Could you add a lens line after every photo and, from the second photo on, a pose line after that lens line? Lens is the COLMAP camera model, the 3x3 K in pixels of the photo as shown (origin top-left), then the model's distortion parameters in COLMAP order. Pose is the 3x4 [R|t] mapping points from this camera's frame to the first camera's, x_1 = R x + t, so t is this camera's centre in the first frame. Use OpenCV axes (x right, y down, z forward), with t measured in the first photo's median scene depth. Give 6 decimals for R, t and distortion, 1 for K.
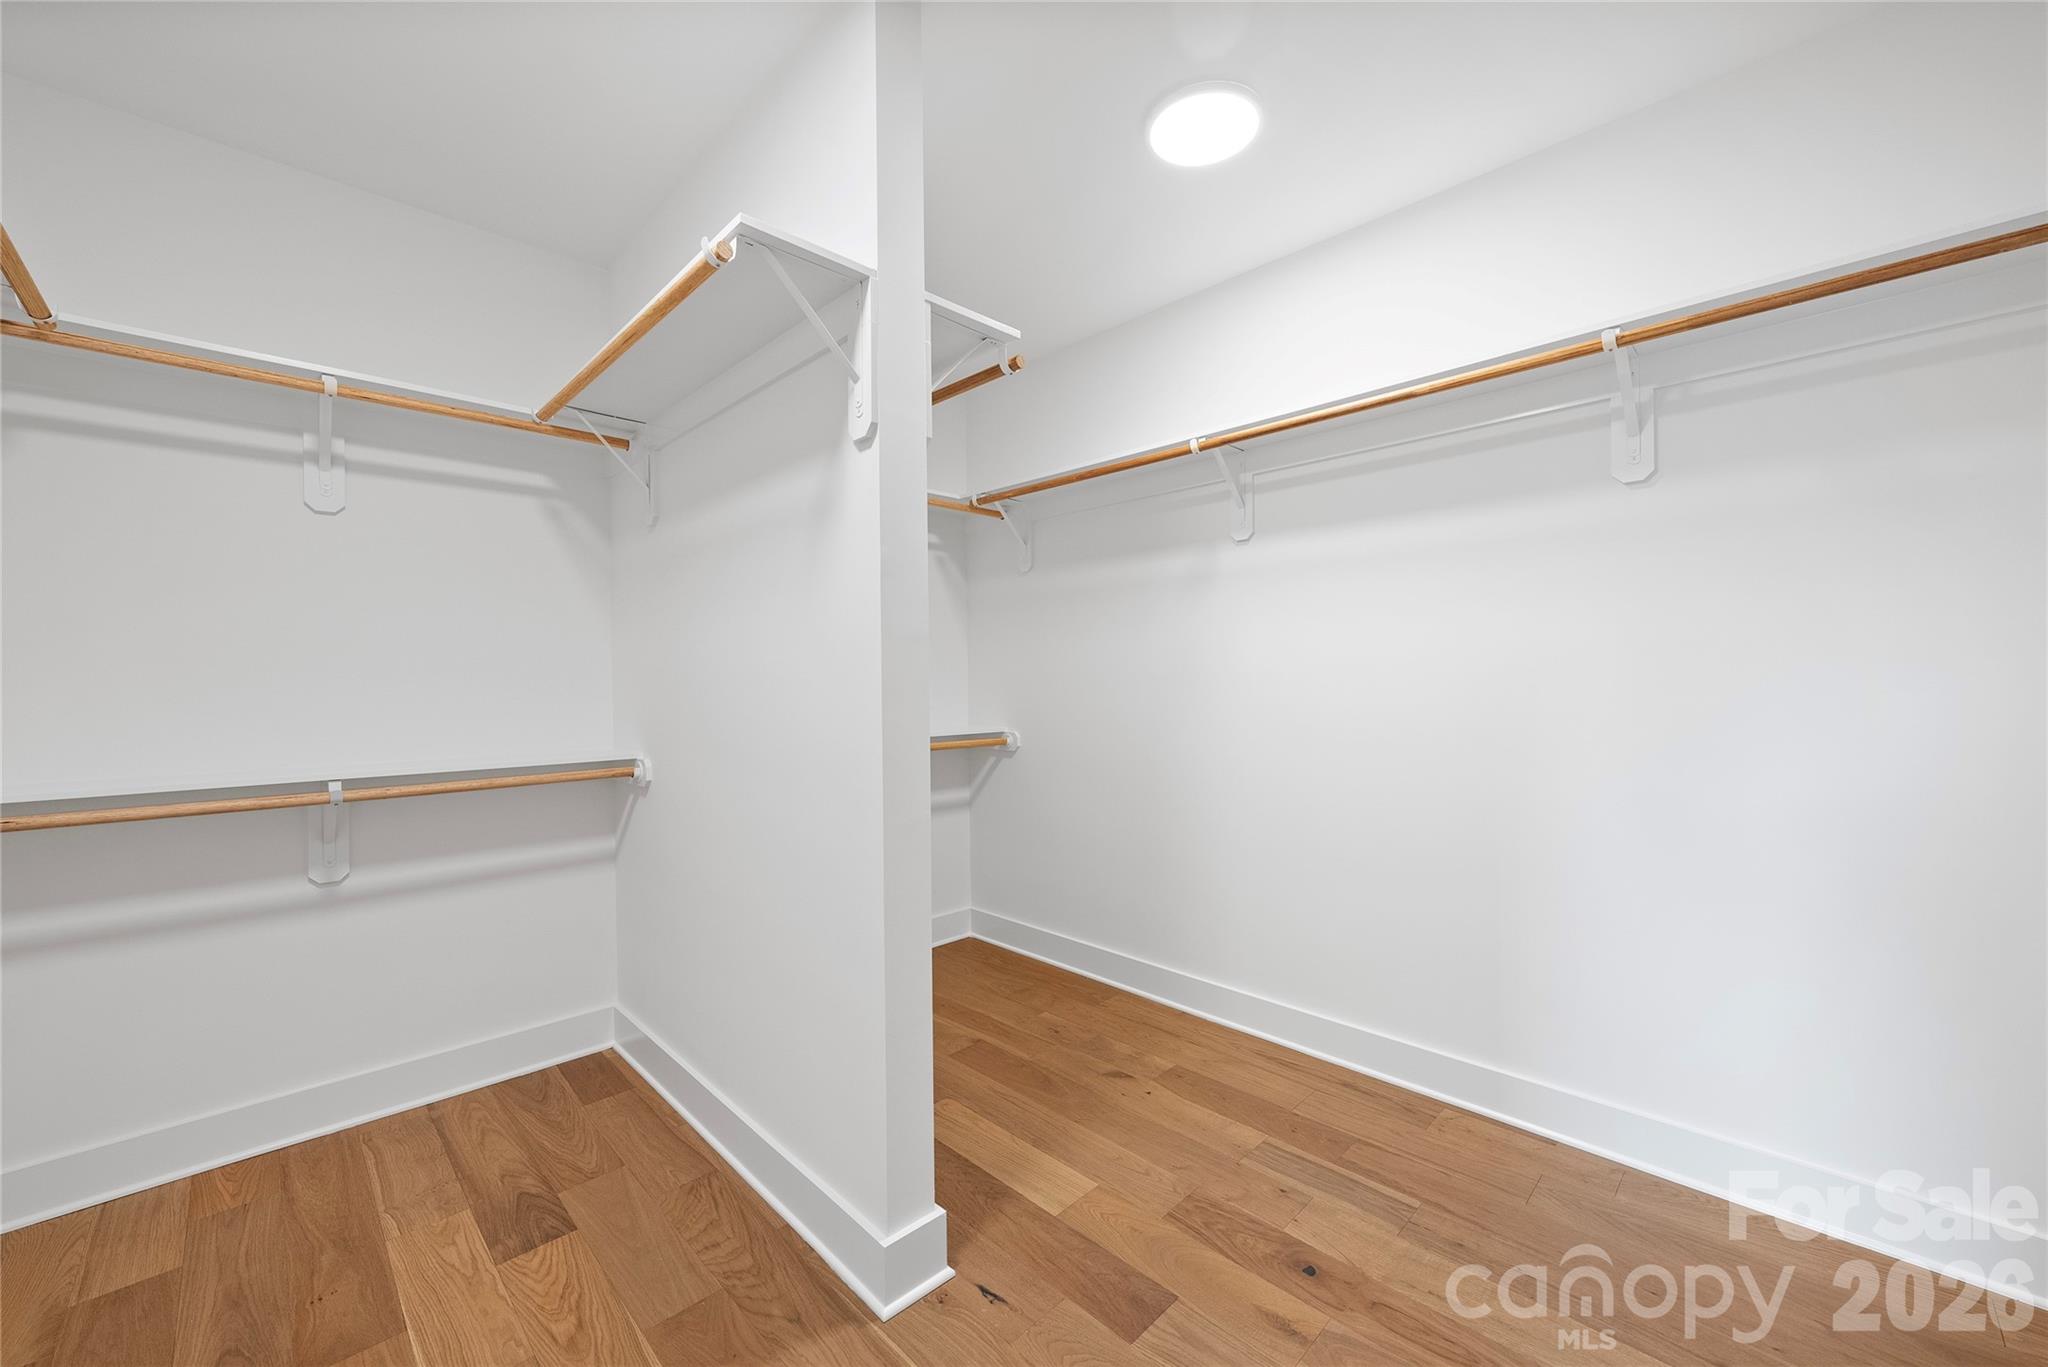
lens RADIAL K [[786.6, 0, 1031.7], [0, 786.6, 683.2], [0, 0, 1]] dist [-0.002756, -0.000013]
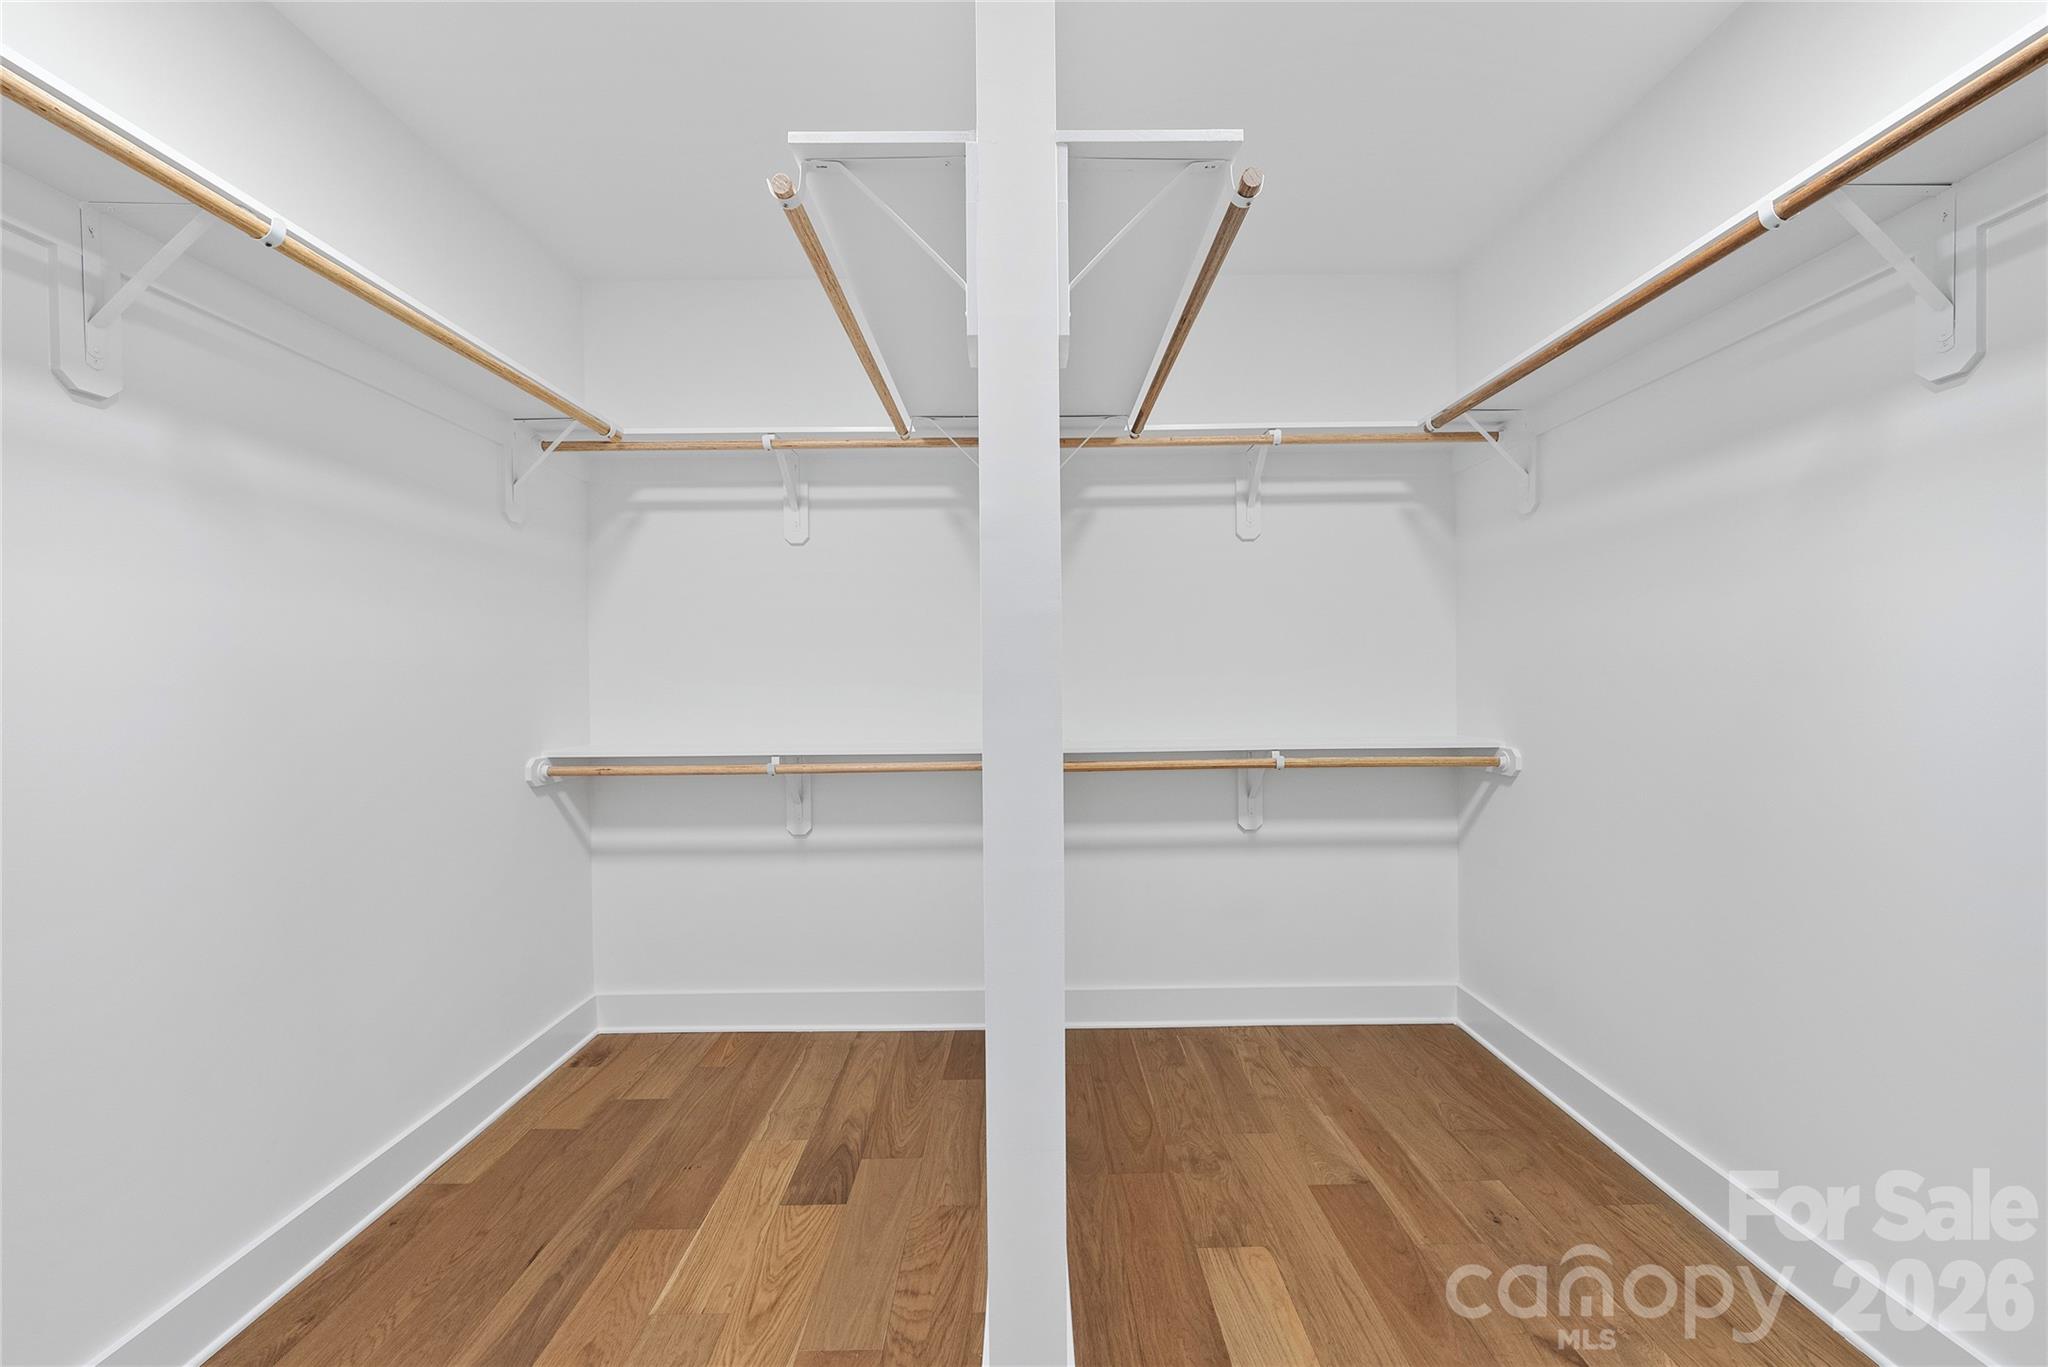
lens RADIAL K [[786.6, 0, 1024.2], [0, 786.6, 680.9], [0, 0, 1]] dist [-0.002756, -0.000013]
pose [[0.713714, 0.002560, -0.700433, 0.255765], [0.000596, 0.999991, 0.004261, -0.000577], [0.700437, -0.003459, 0.713706, 0.344889]]
